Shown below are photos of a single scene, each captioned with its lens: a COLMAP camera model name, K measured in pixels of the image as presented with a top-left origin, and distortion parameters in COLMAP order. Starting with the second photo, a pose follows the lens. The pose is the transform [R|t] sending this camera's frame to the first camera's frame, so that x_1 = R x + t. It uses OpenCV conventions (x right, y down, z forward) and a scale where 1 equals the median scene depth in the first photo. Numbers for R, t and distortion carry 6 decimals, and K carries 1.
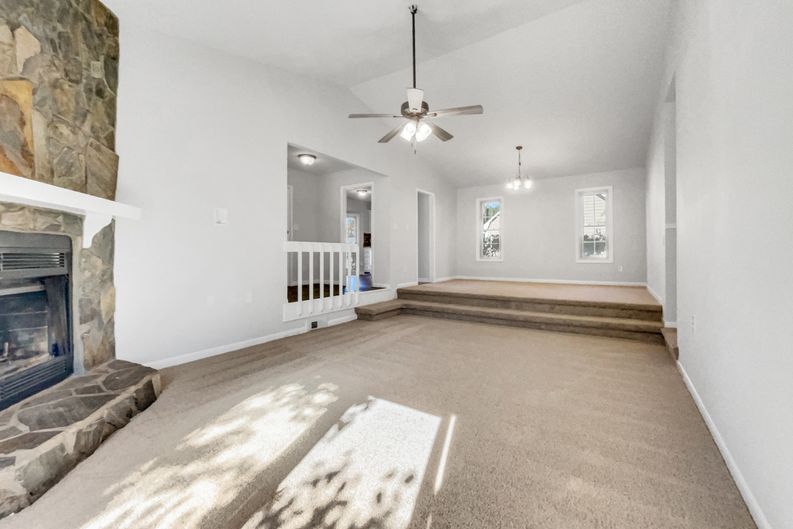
lens RADIAL K [[381.3, 0, 351.6], [0, 381.3, 249.0], [0, 0, 1]] dist [0.126597, 0.000037]
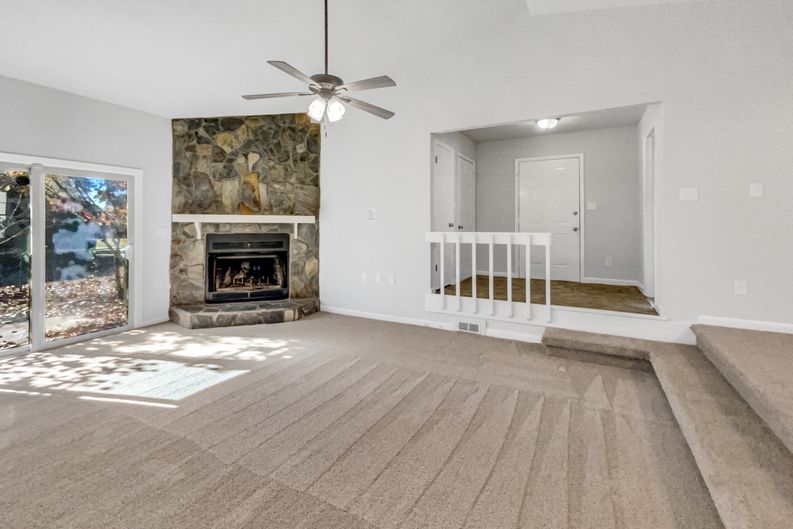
lens RADIAL K [[333.0, 0, 397.9], [0, 333.0, 224.0], [0, 0, 1]] dist [0.001631, 0.000243]
pose [[0.148506, -0.012740, -0.988829, 1.079966], [0.013358, 0.999852, -0.010876, -0.051716], [0.988821, -0.011594, 0.148654, 1.263013]]
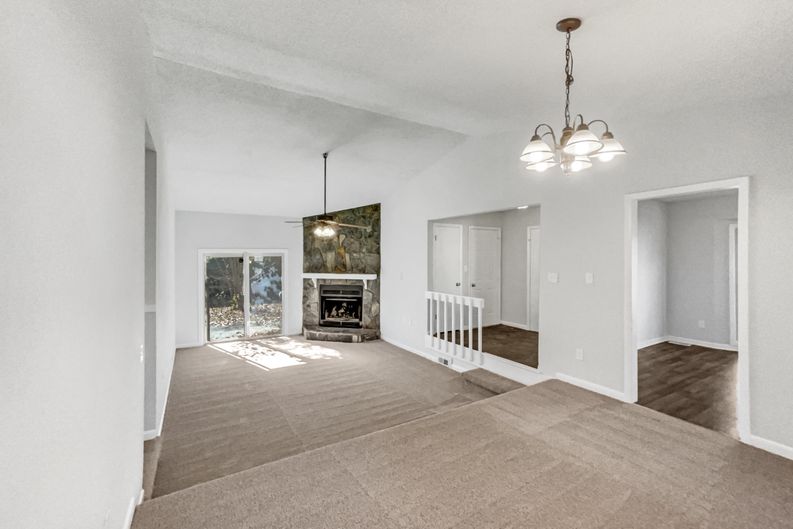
lens RADIAL K [[342.6, 0, 398.4], [0, 342.6, 258.0], [0, 0, 1]] dist [0.000610, 0.000123]
pose [[-0.384671, -0.003630, -0.923047, 1.655722], [0.015050, 0.999835, -0.010204, -0.209750], [0.922931, -0.017817, -0.384553, 2.233154]]
